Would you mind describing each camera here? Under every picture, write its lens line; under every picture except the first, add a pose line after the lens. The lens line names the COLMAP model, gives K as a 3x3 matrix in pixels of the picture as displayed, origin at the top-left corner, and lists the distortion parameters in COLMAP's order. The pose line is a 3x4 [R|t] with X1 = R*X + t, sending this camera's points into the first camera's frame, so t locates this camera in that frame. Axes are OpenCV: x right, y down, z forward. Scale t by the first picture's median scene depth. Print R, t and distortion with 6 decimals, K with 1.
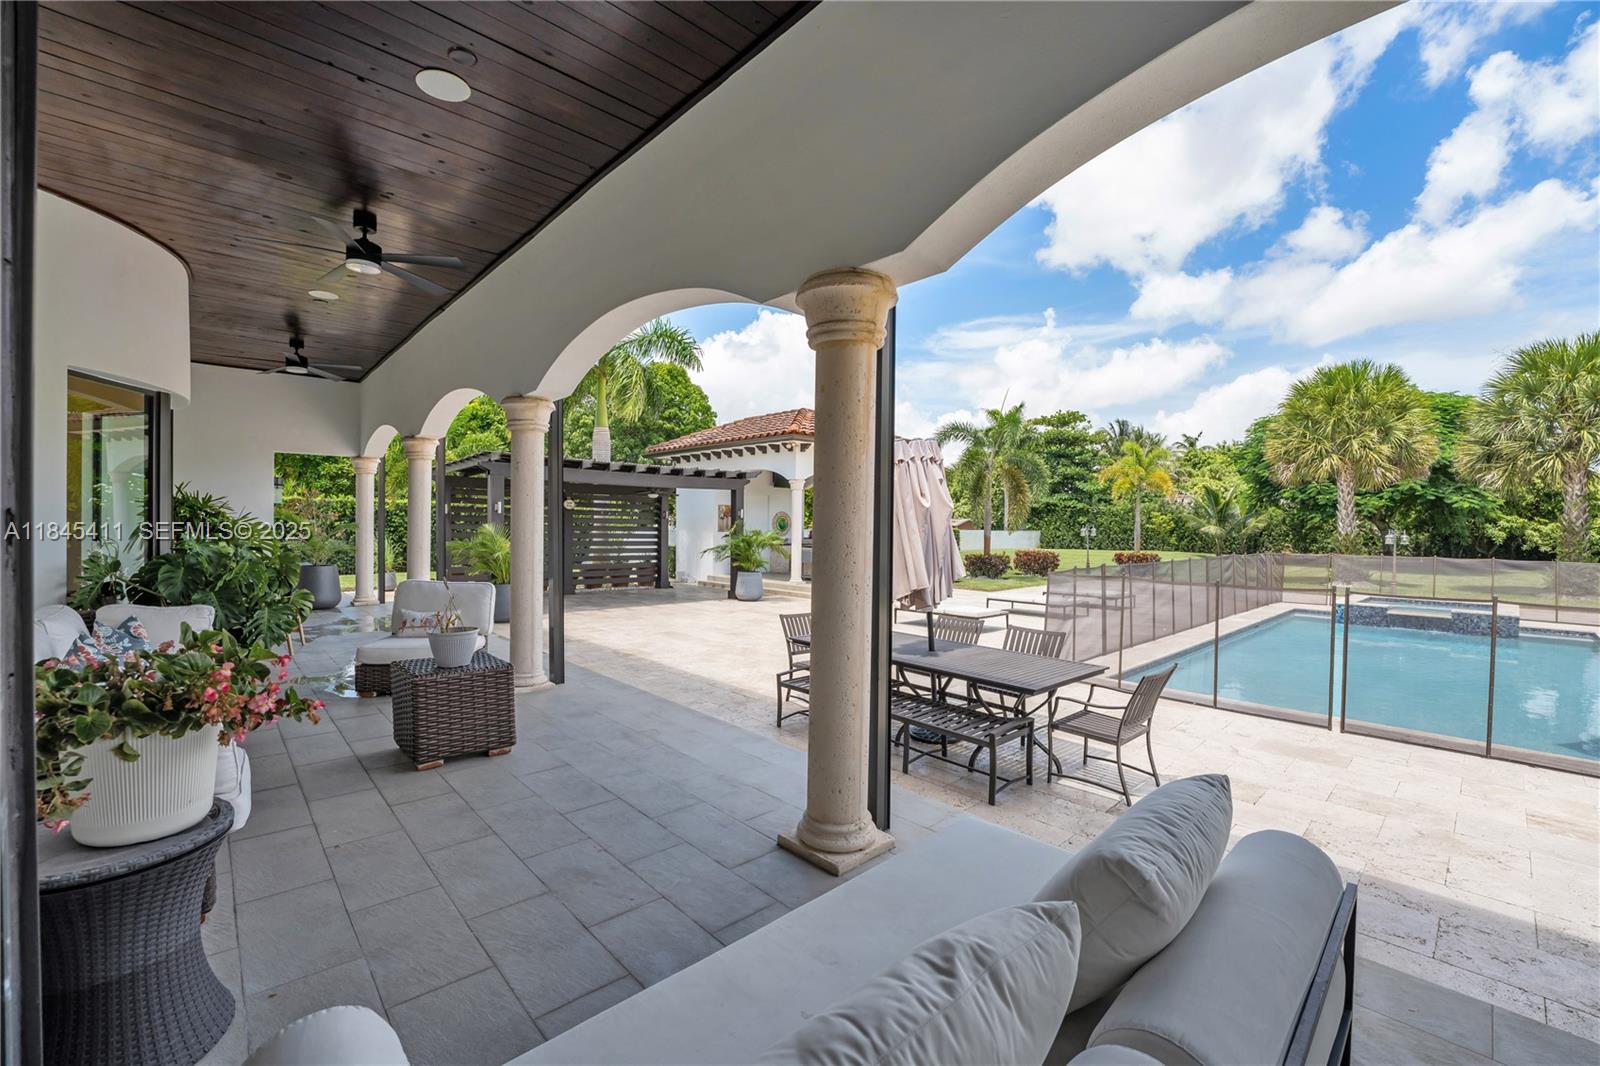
lens RADIAL K [[656.7, 0, 798.4], [0, 656.7, 528.3], [0, 0, 1]] dist [-0.000641, -0.000075]
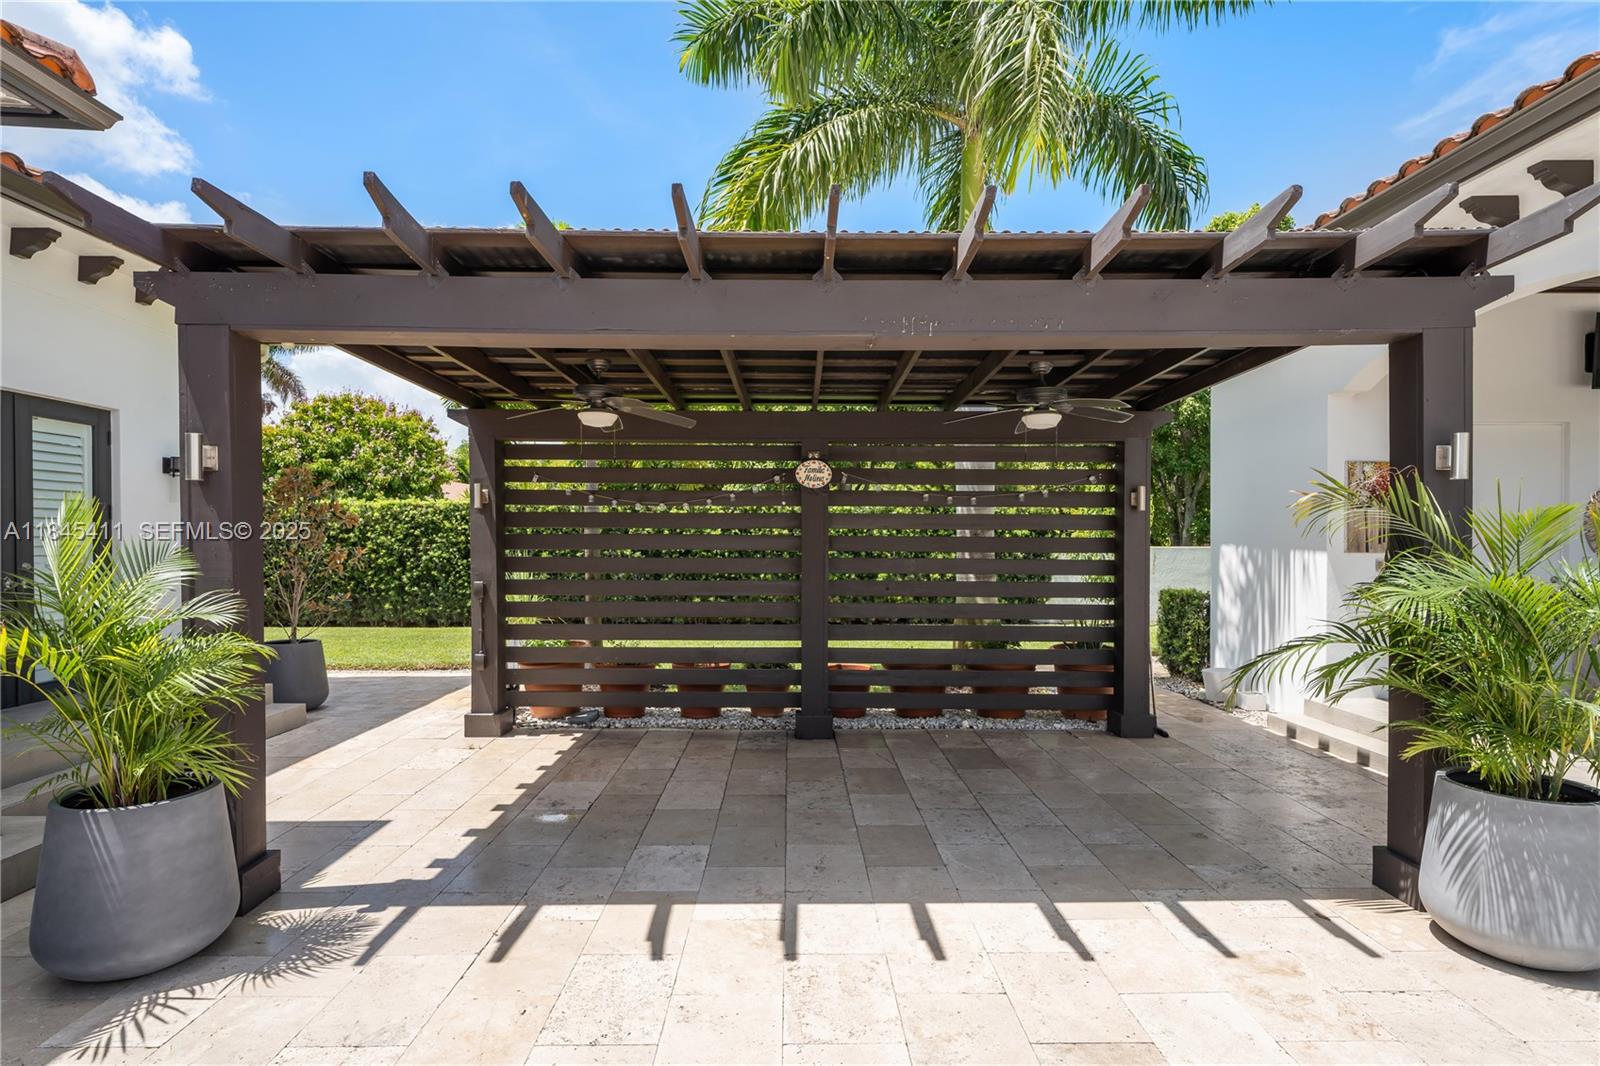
lens RADIAL K [[844.9, 0, 799.9], [0, 844.9, 540.6], [0, 0, 1]] dist [-0.002087, -0.000367]
pose [[0.737809, -0.003431, -0.675001, -0.057789], [-0.005404, 0.999925, -0.010989, 0.004231], [0.674988, 0.011756, 0.737735, 0.642639]]
